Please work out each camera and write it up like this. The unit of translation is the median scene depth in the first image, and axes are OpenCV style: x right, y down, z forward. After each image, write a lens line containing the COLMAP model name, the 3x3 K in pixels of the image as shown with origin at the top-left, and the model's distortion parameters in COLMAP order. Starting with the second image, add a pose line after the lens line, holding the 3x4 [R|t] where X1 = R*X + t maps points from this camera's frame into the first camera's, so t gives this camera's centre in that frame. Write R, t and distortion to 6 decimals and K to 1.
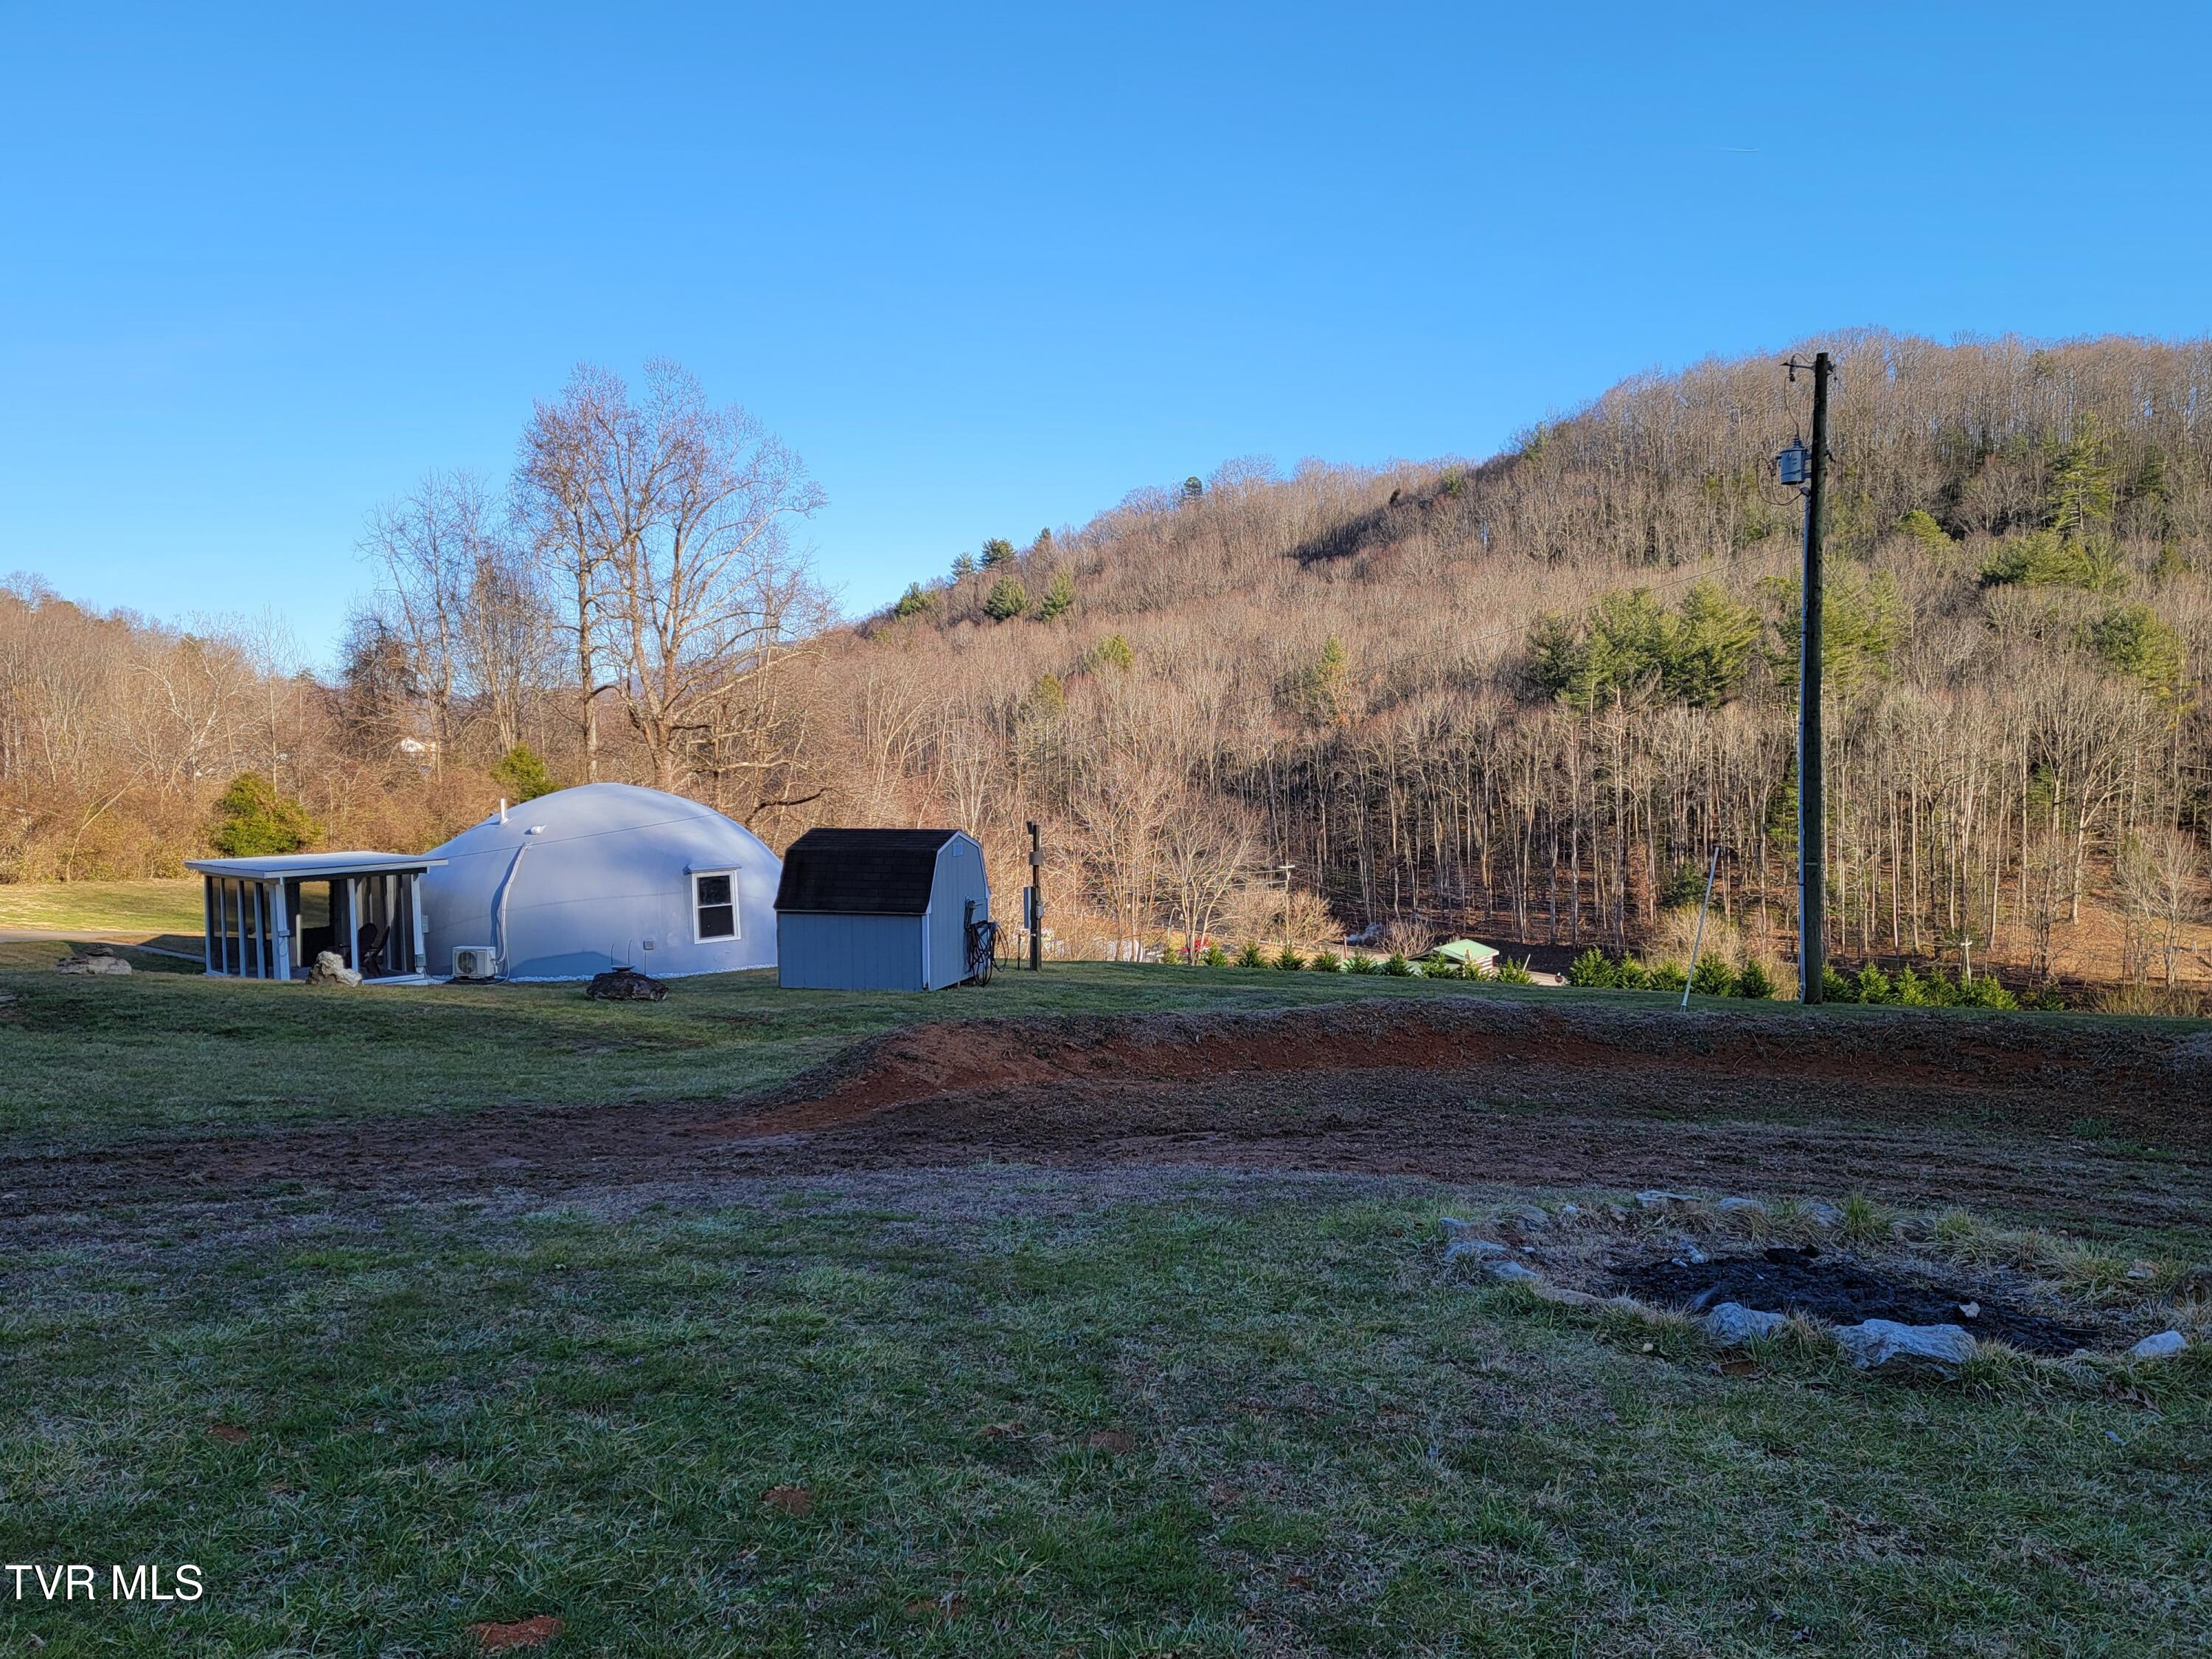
lens RADIAL K [[1667.6, 0, 1106.0], [0, 1667.6, 829.5], [0, 0, 1]] dist [0.014459, -0.000343]
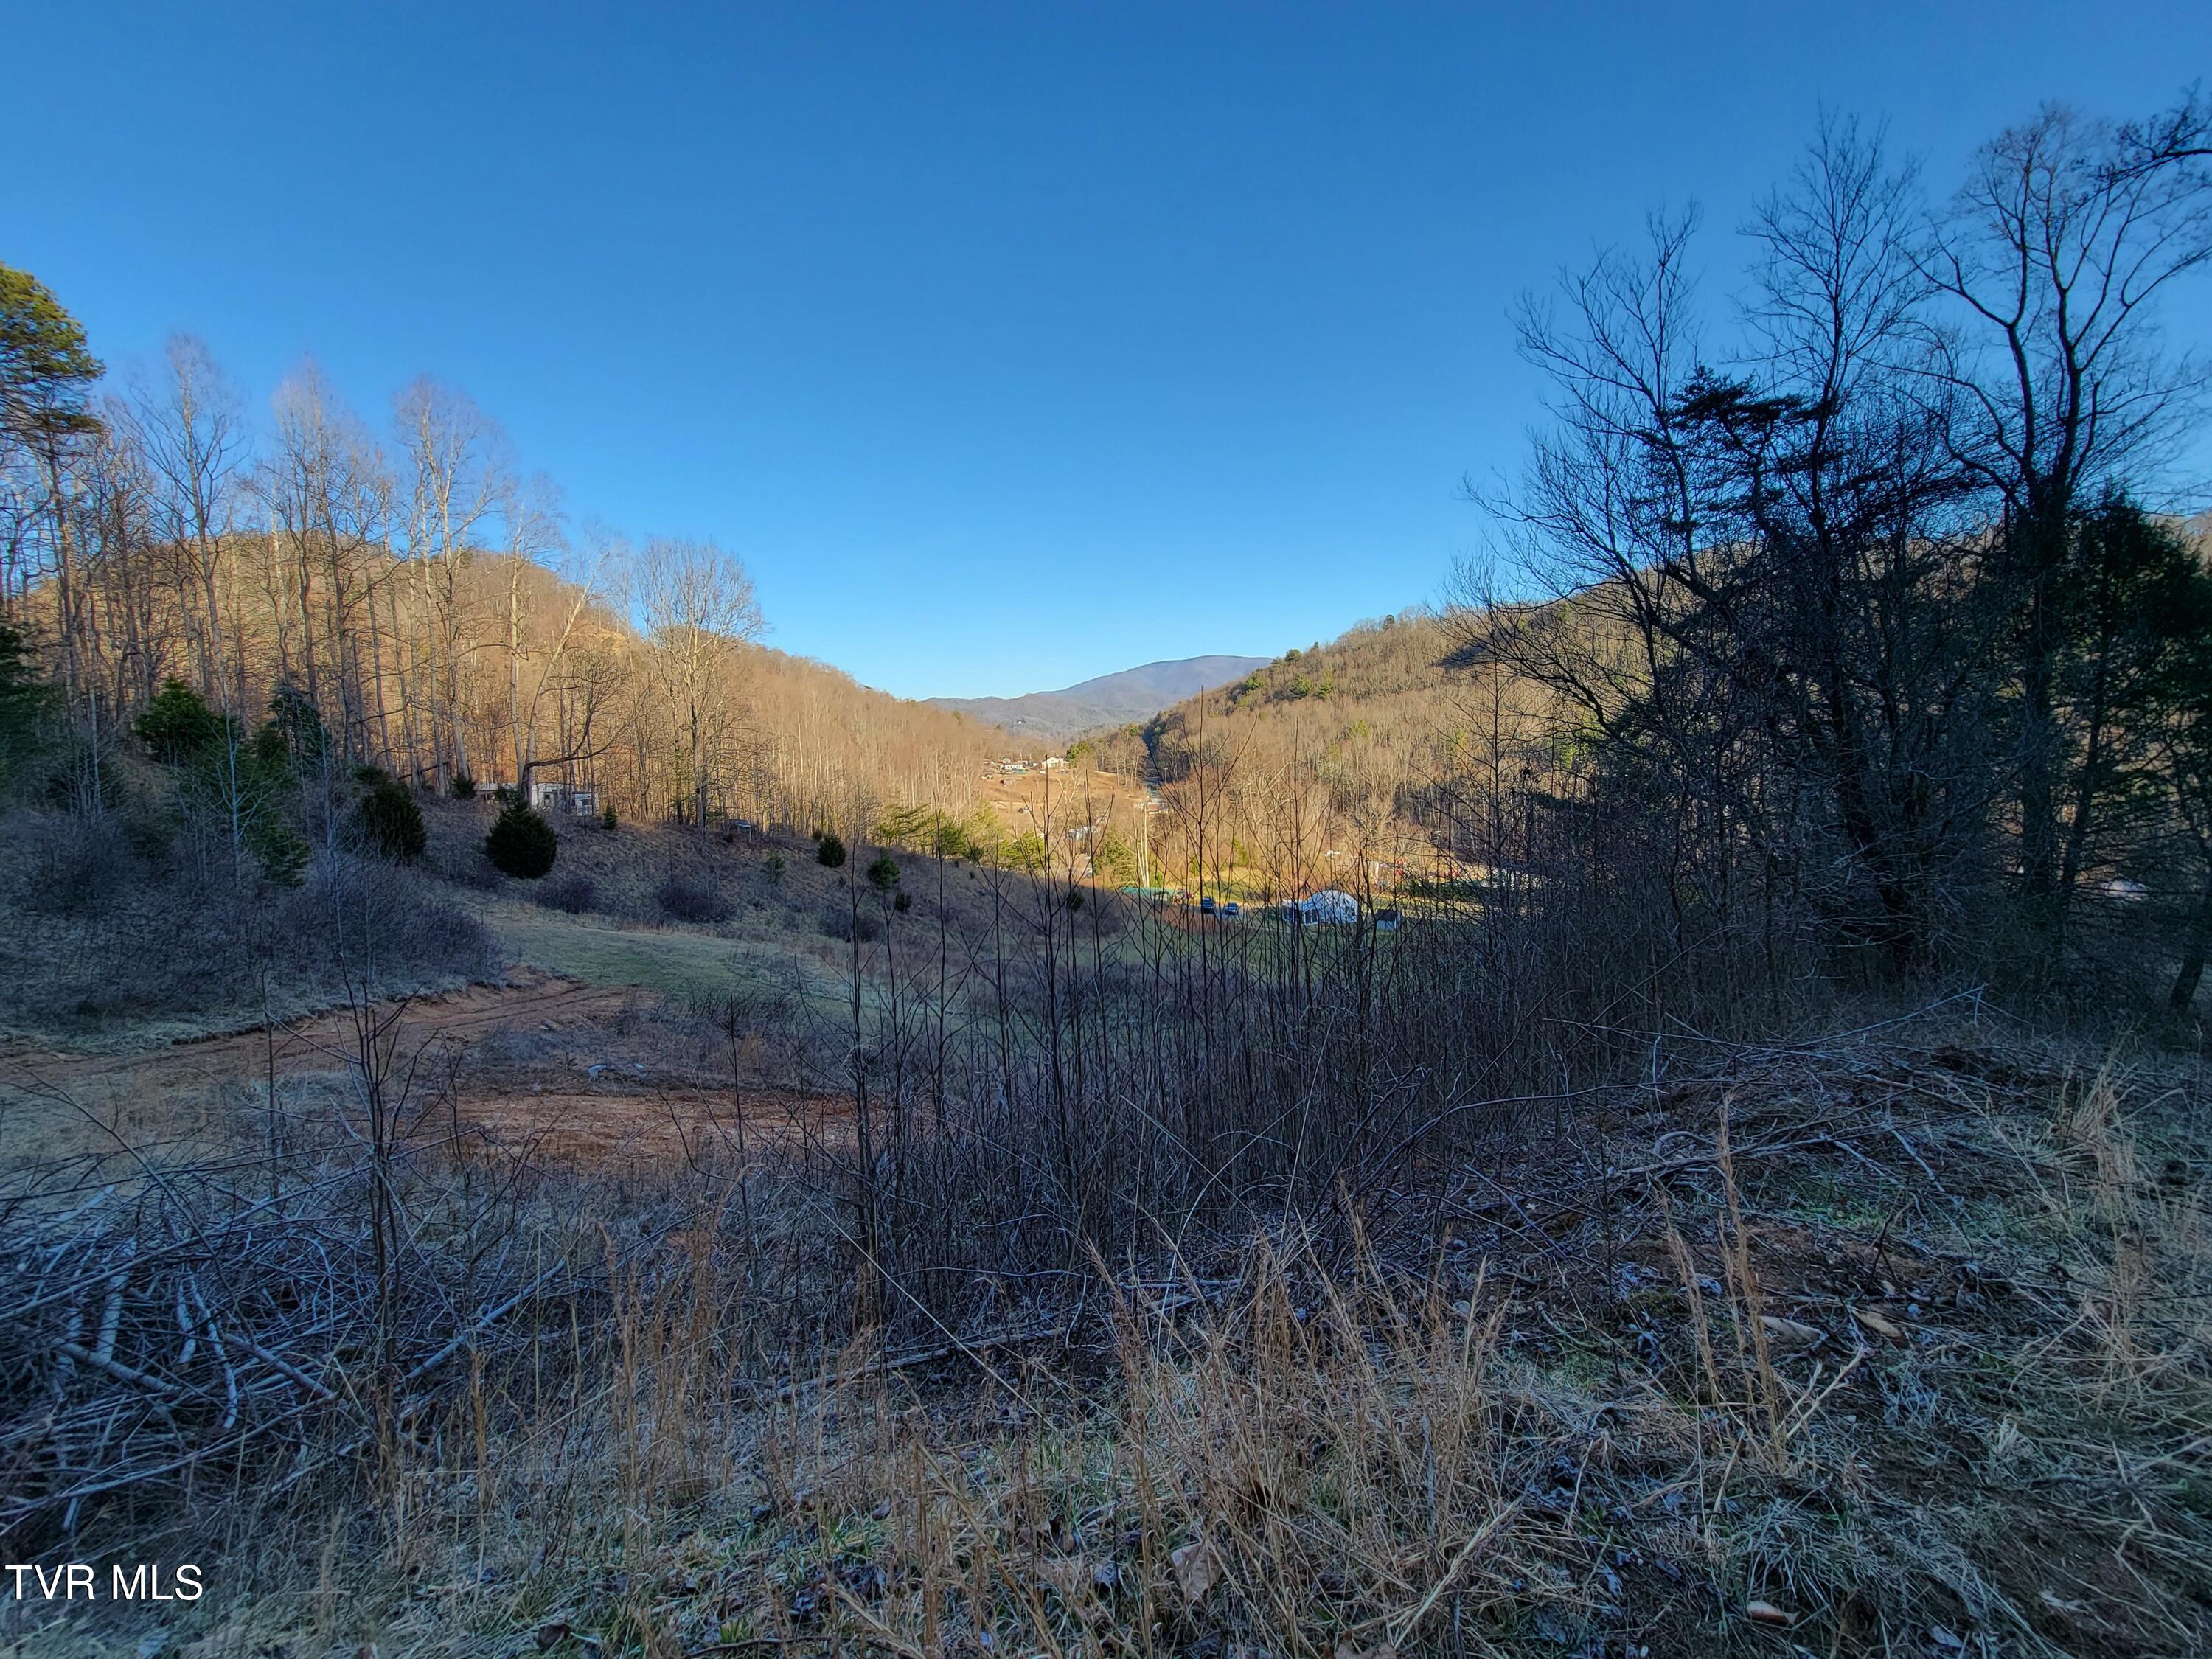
lens RADIAL K [[898.8, 0, 1114.5], [0, 898.8, 801.9], [0, 0, 1]] dist [0.000982, 0.000096]
pose [[0.971675, -0.008951, -0.236153, -0.035875], [0.019589, 0.998894, 0.042738, -0.069570], [0.235509, -0.046153, 0.970776, -0.333954]]
